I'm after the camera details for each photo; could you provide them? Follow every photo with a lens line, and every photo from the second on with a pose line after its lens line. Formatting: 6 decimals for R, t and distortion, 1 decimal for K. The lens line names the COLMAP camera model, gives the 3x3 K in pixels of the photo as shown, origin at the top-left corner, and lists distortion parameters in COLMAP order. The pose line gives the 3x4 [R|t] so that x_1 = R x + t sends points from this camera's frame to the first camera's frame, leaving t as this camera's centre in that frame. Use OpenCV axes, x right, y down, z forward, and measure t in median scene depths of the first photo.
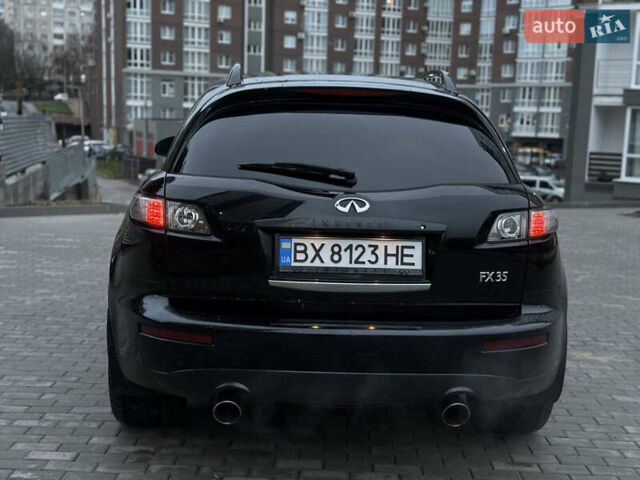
lens RADIAL K [[895.0, 0, 321.8], [0, 895.0, 249.1], [0, 0, 1]] dist [0.139256, -0.169030]
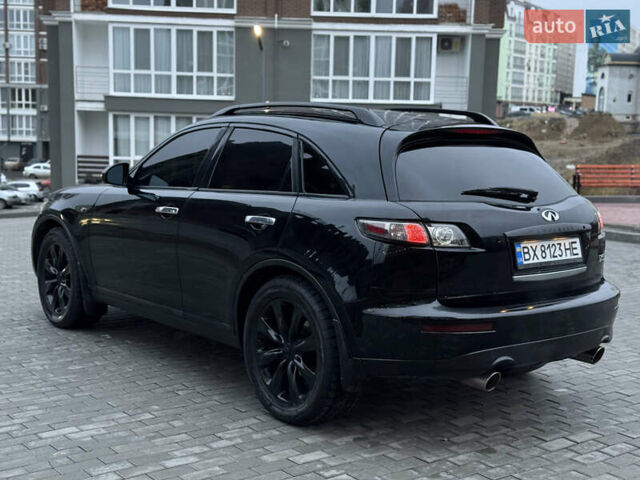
lens RADIAL K [[895.0, 0, 321.8], [0, 895.0, 249.1], [0, 0, 1]] dist [0.139256, -0.169030]
pose [[0.787685, -0.092935, 0.609028, -0.931144], [0.091883, 0.995222, 0.033030, -0.064706], [-0.609188, 0.029942, 0.792460, 0.095430]]
